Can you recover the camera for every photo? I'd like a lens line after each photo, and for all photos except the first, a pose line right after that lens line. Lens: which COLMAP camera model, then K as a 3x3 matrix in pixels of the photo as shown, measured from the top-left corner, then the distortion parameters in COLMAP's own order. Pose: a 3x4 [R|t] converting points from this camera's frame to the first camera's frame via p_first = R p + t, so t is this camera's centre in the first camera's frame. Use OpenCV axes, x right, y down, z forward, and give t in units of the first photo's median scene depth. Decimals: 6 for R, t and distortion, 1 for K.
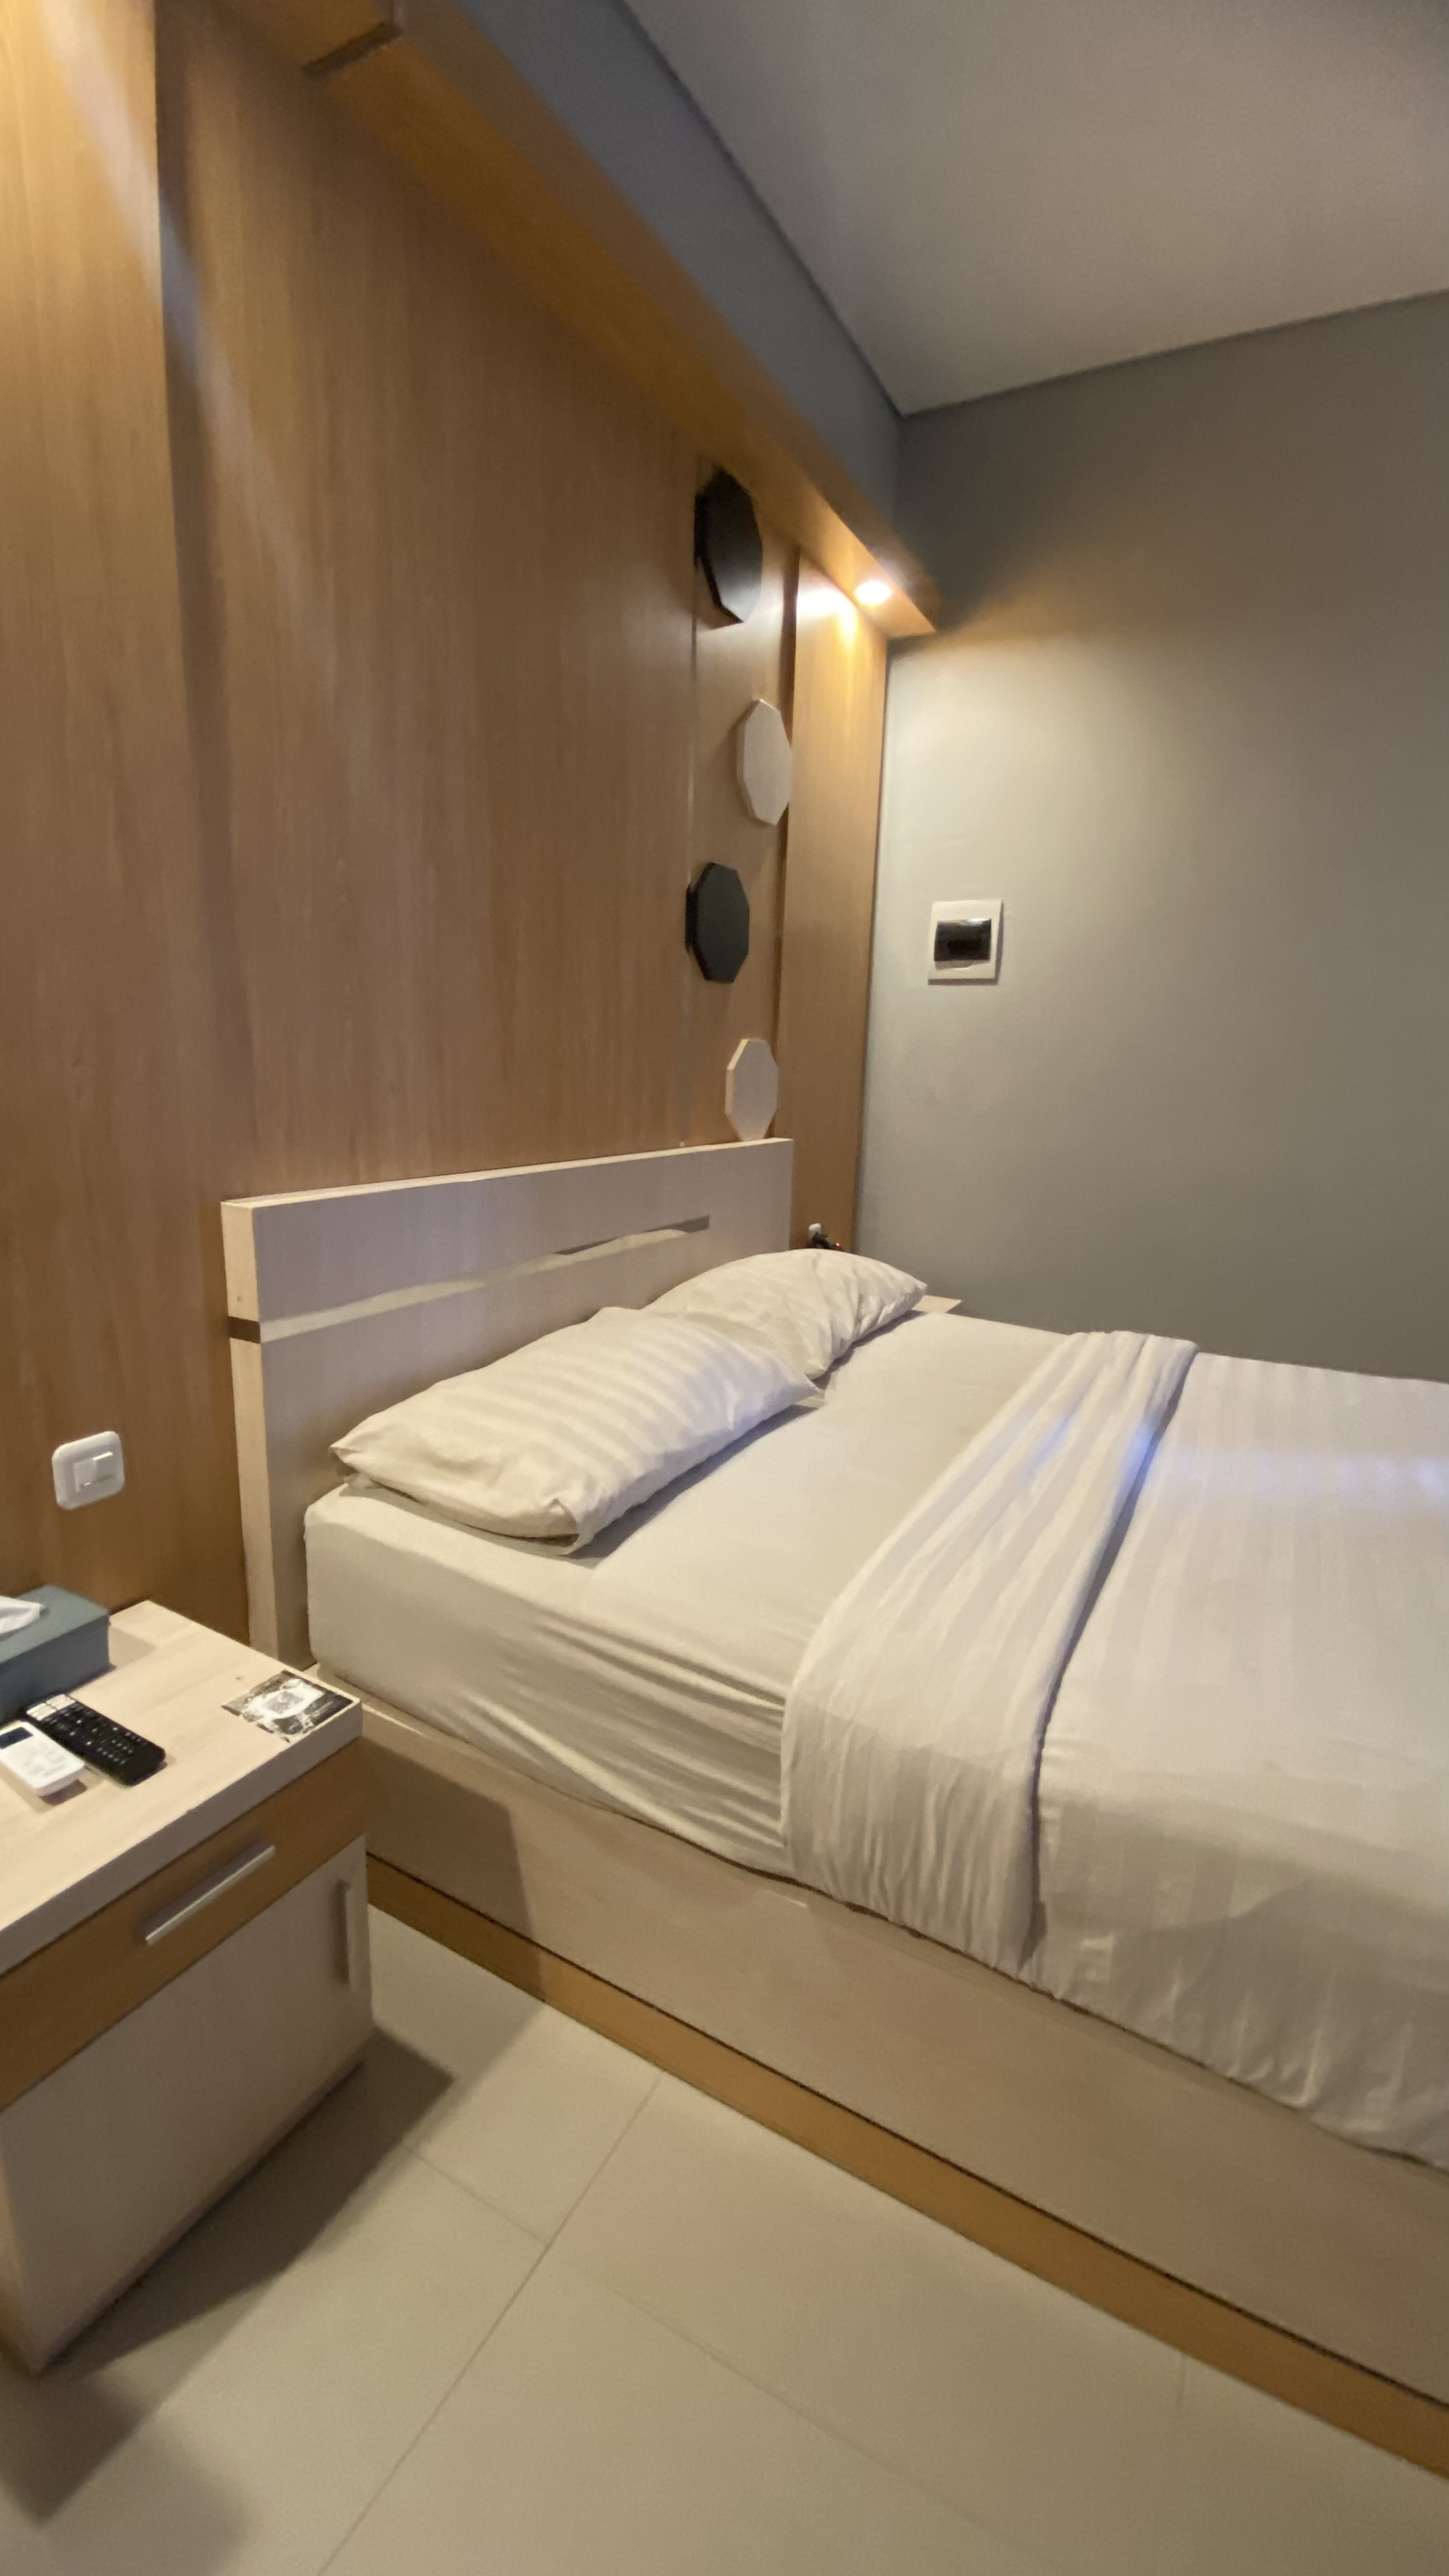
lens RADIAL K [[1031.6, 0, 705.8], [0, 1031.6, 1297.7], [0, 0, 1]] dist [-0.000490, -0.007621]
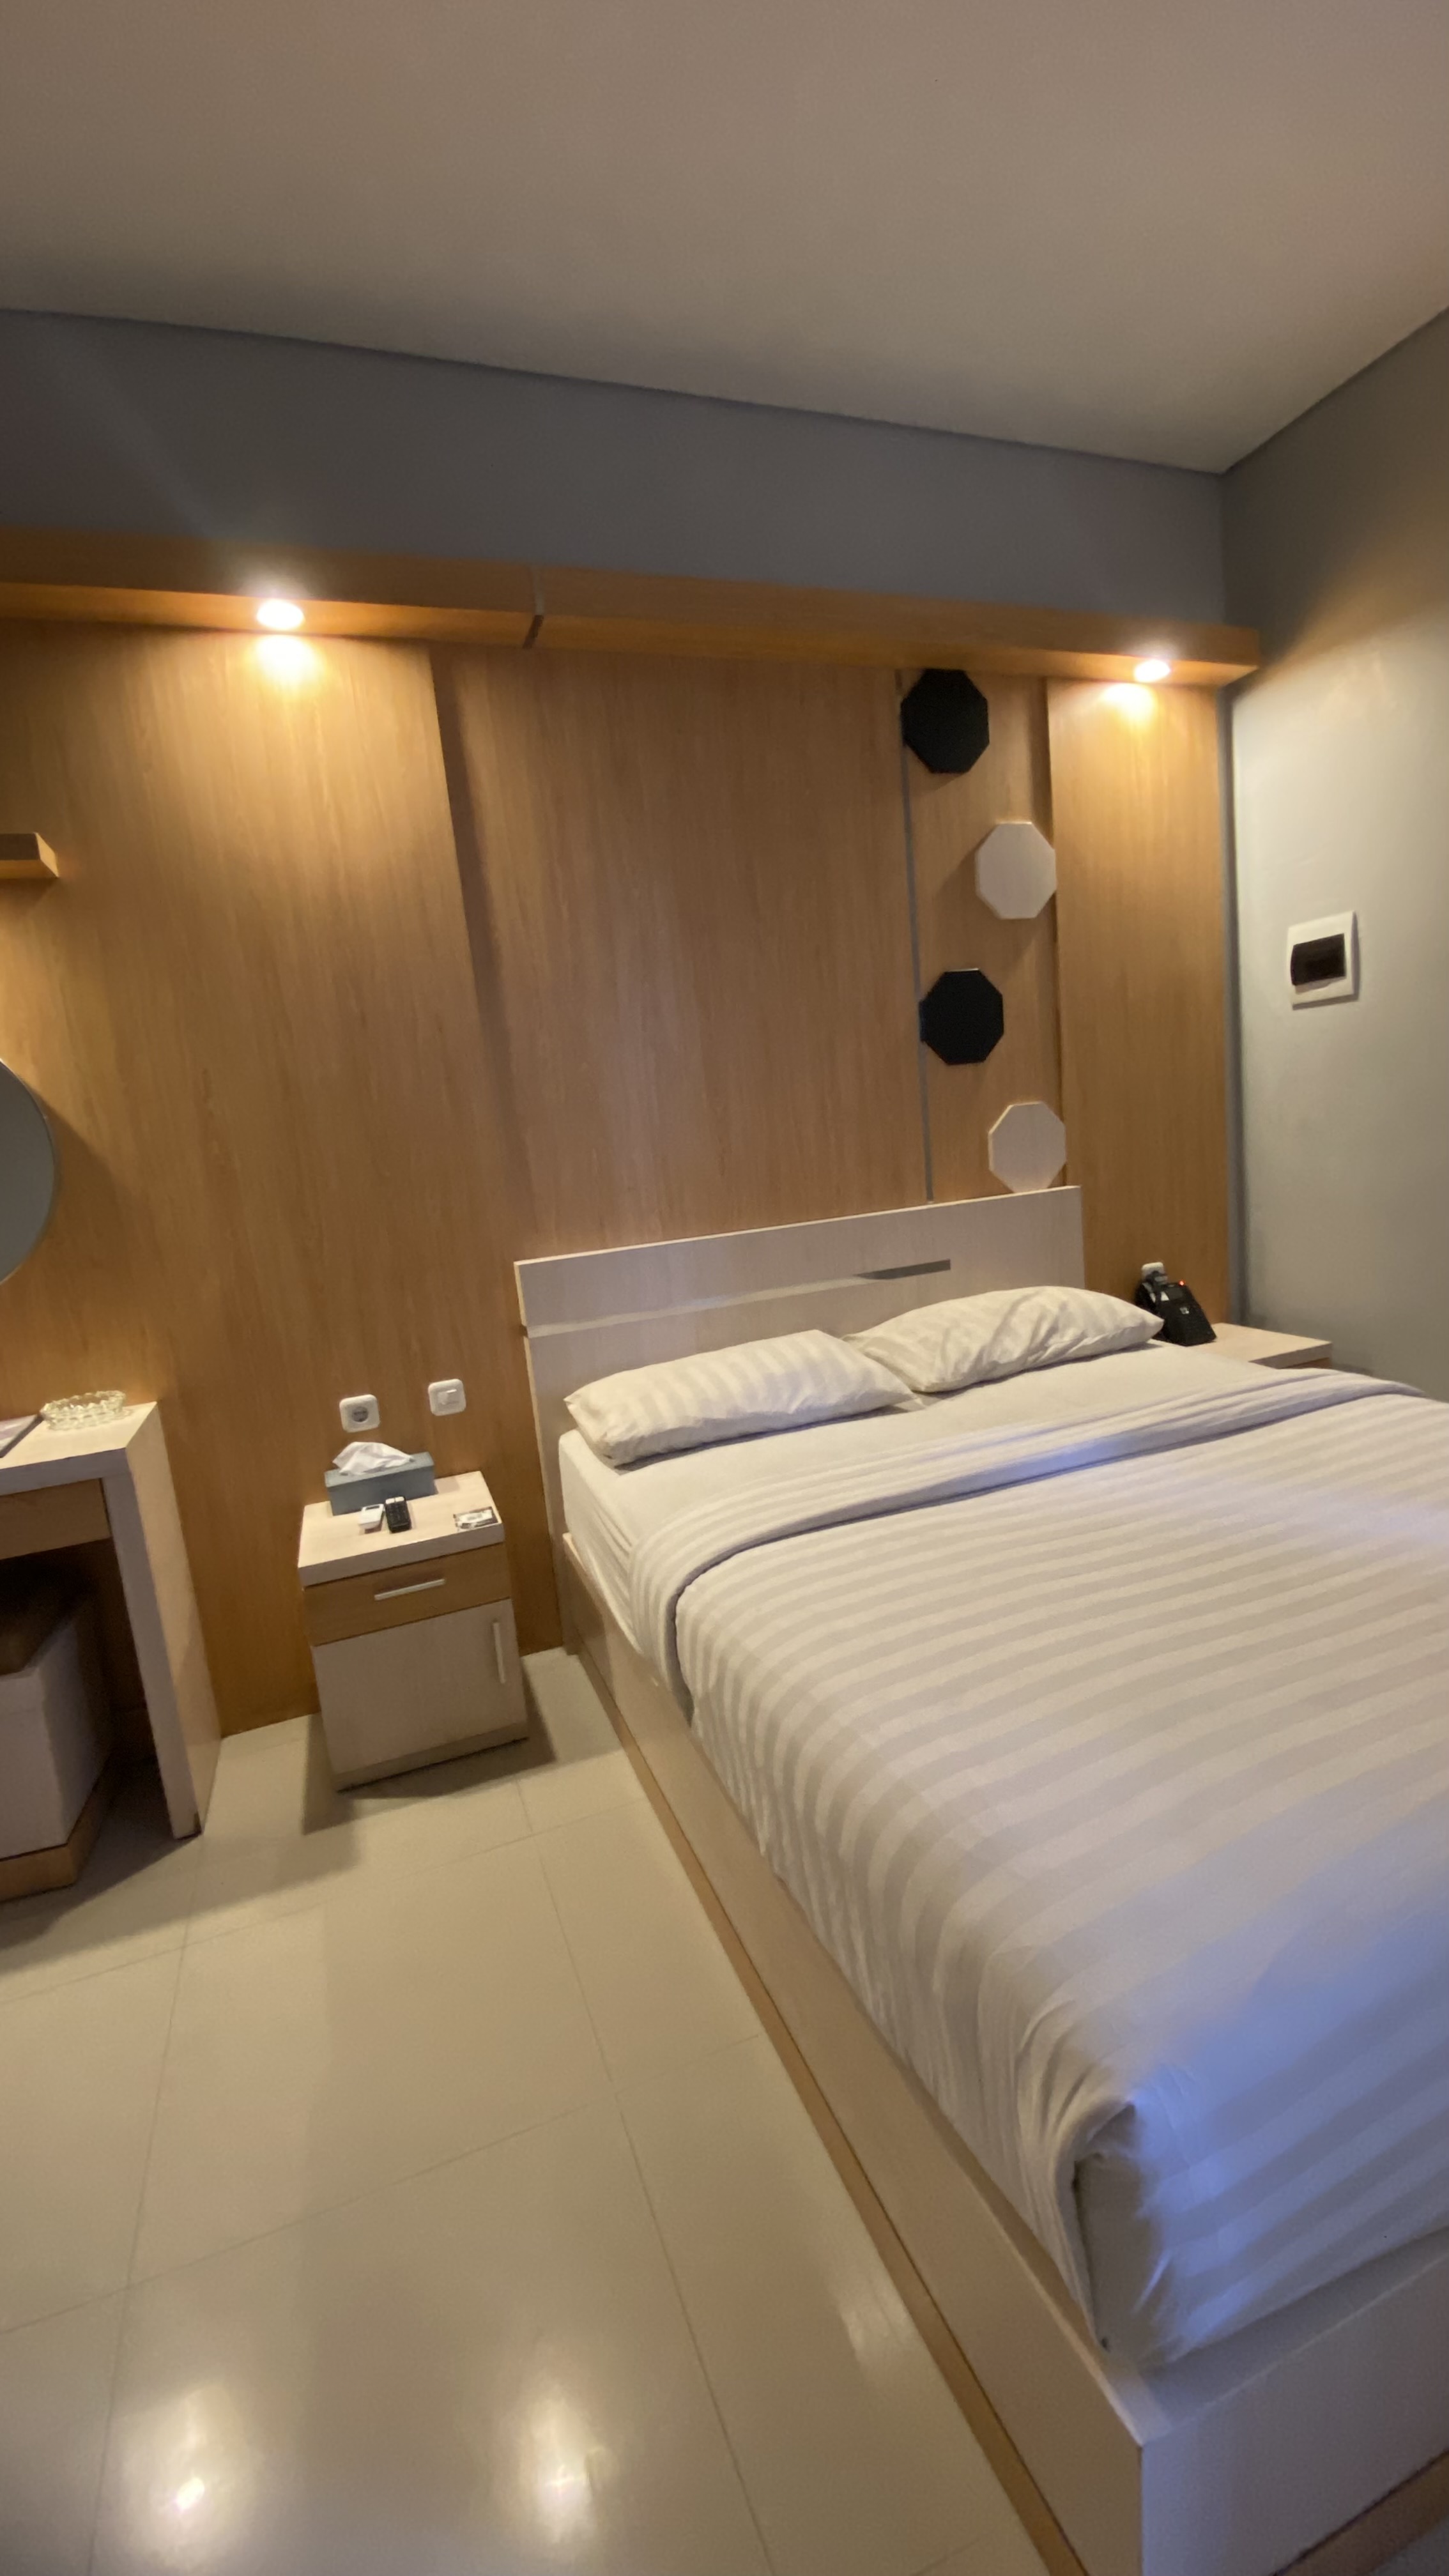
lens RADIAL K [[1031.6, 0, 704.2], [0, 1031.6, 1299.3], [0, 0, 1]] dist [-0.000490, -0.007621]
pose [[0.750077, 0.003717, -0.661340, 0.741588], [-0.027614, 0.999288, -0.025703, 0.009662], [0.660773, 0.037541, 0.749646, -0.121108]]
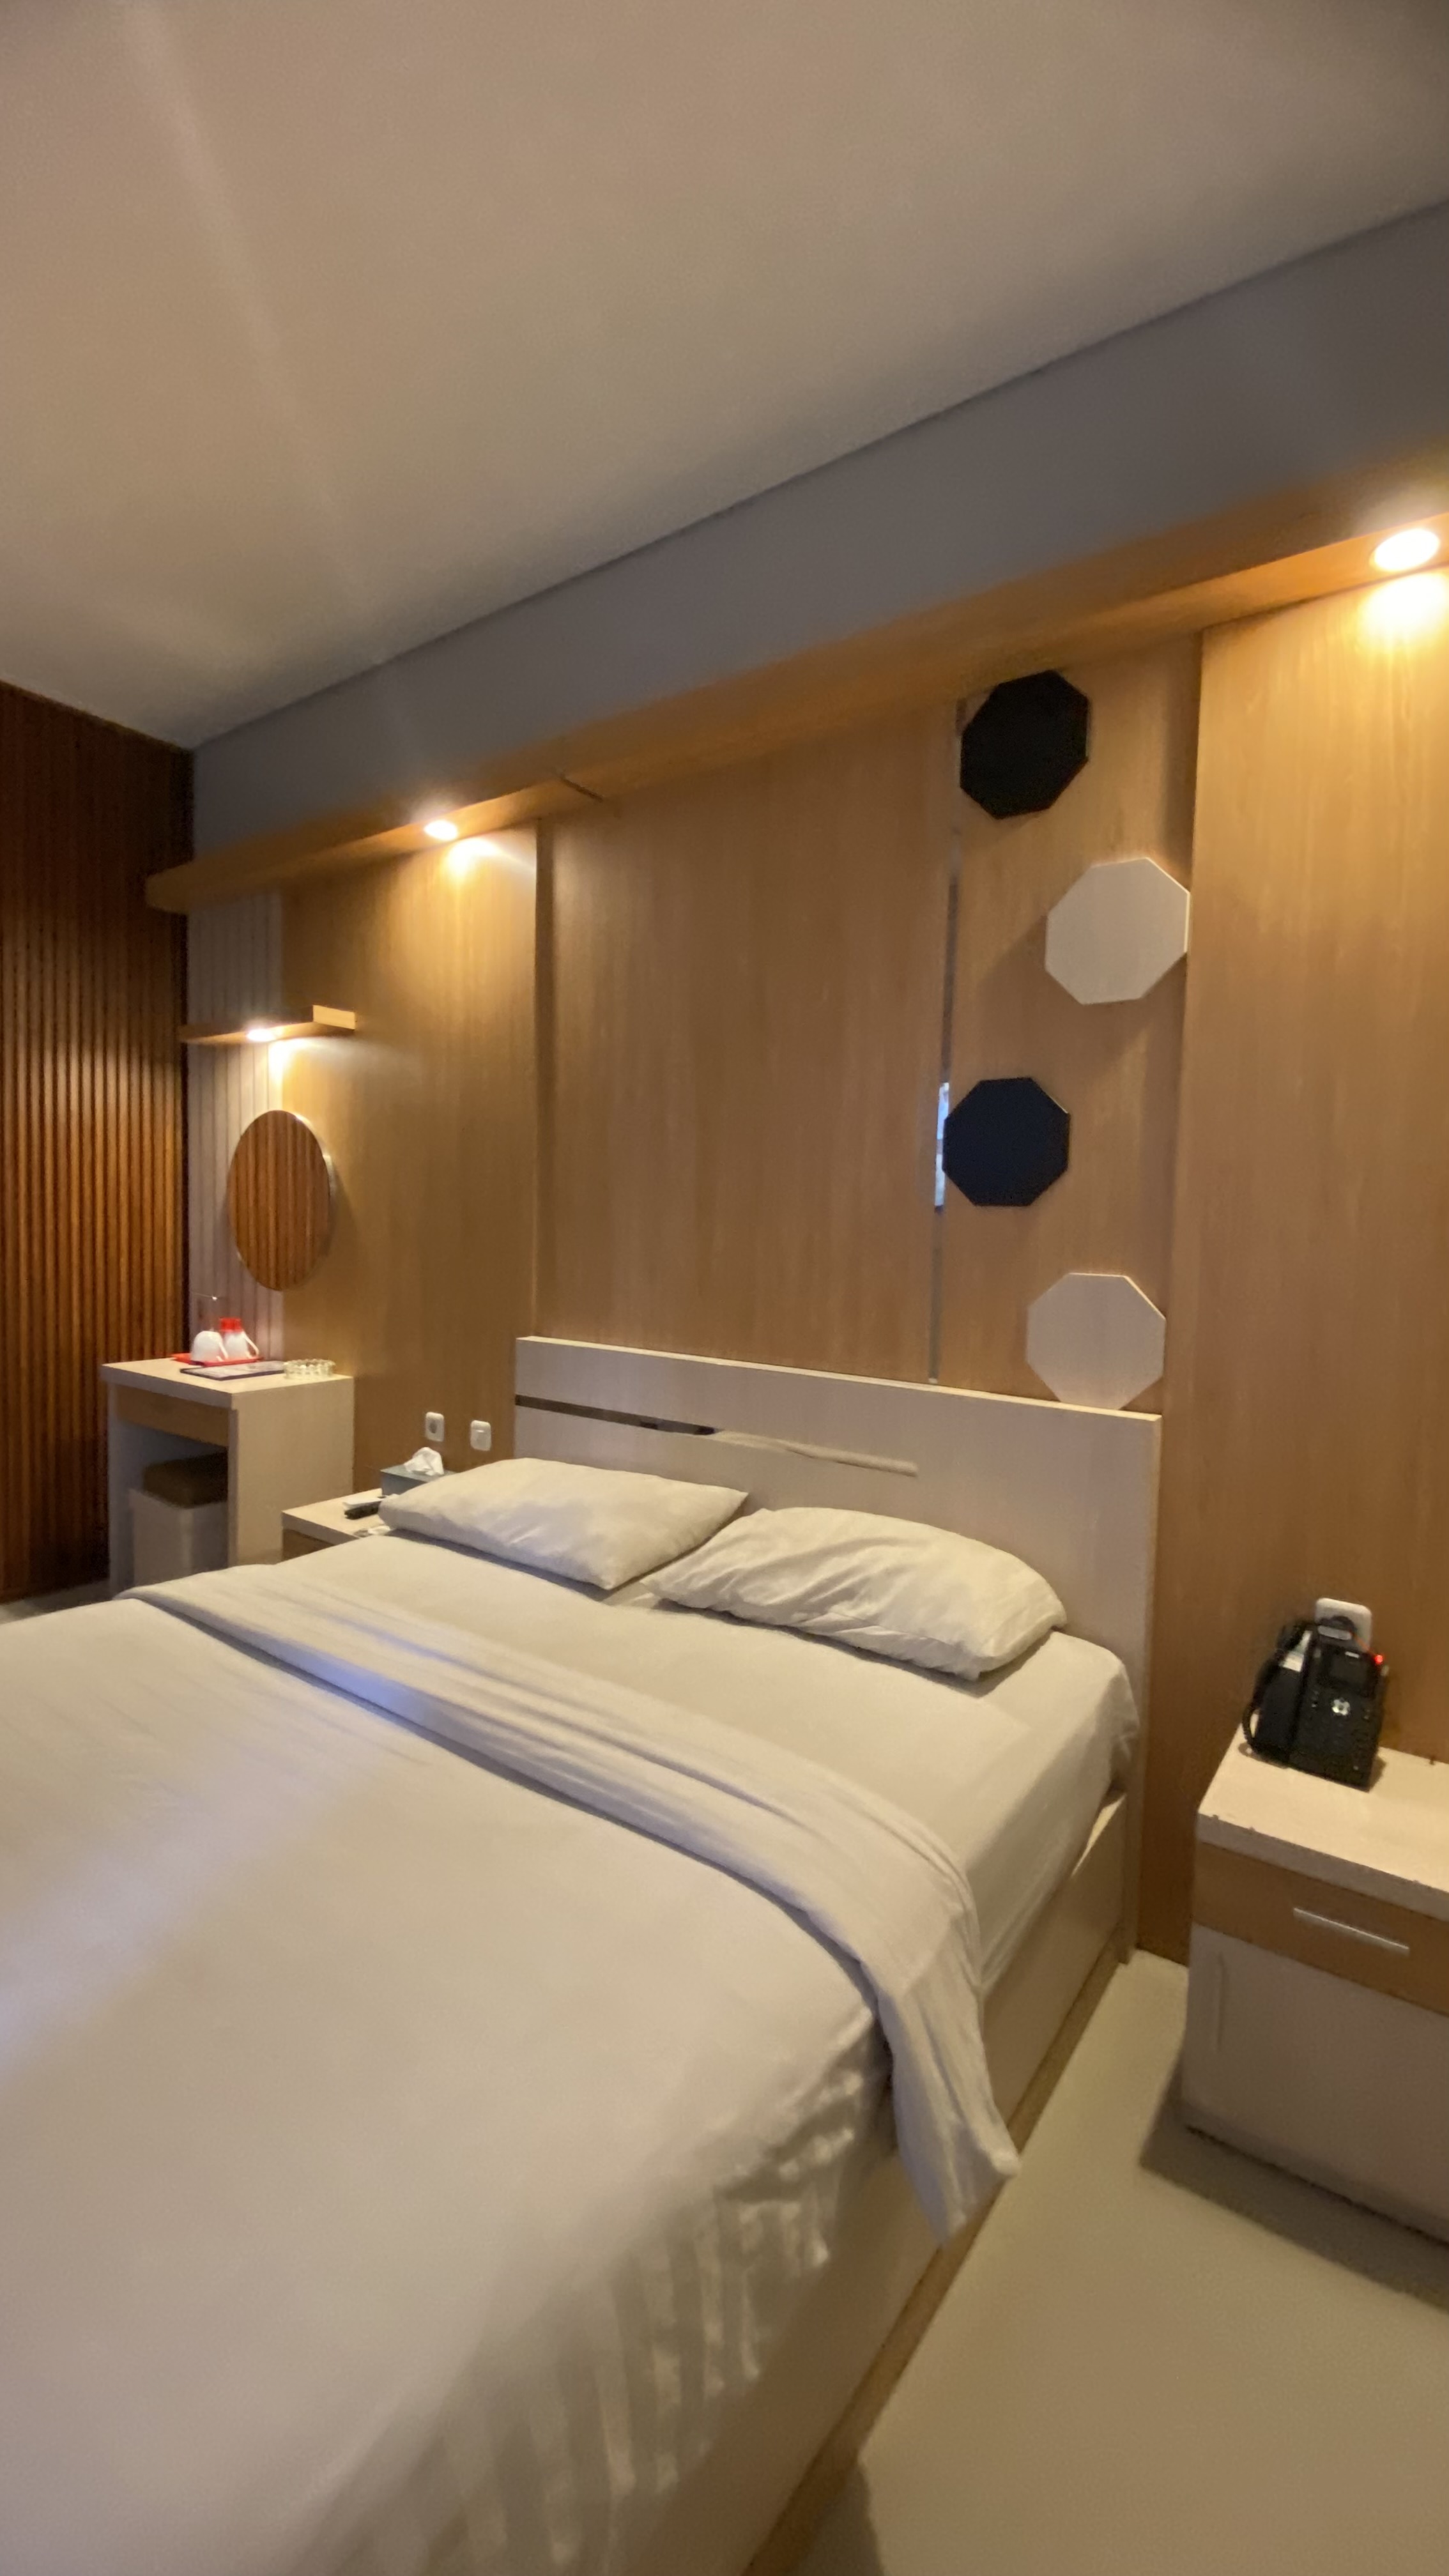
lens RADIAL K [[1031.6, 0, 715.9], [0, 1031.6, 1277.0], [0, 0, 1]] dist [-0.000490, -0.007621]
pose [[-0.100889, 0.029675, -0.994455, 1.143934], [-0.249173, 0.966945, 0.054133, -0.305444], [0.963189, 0.253253, -0.090160, 1.112388]]
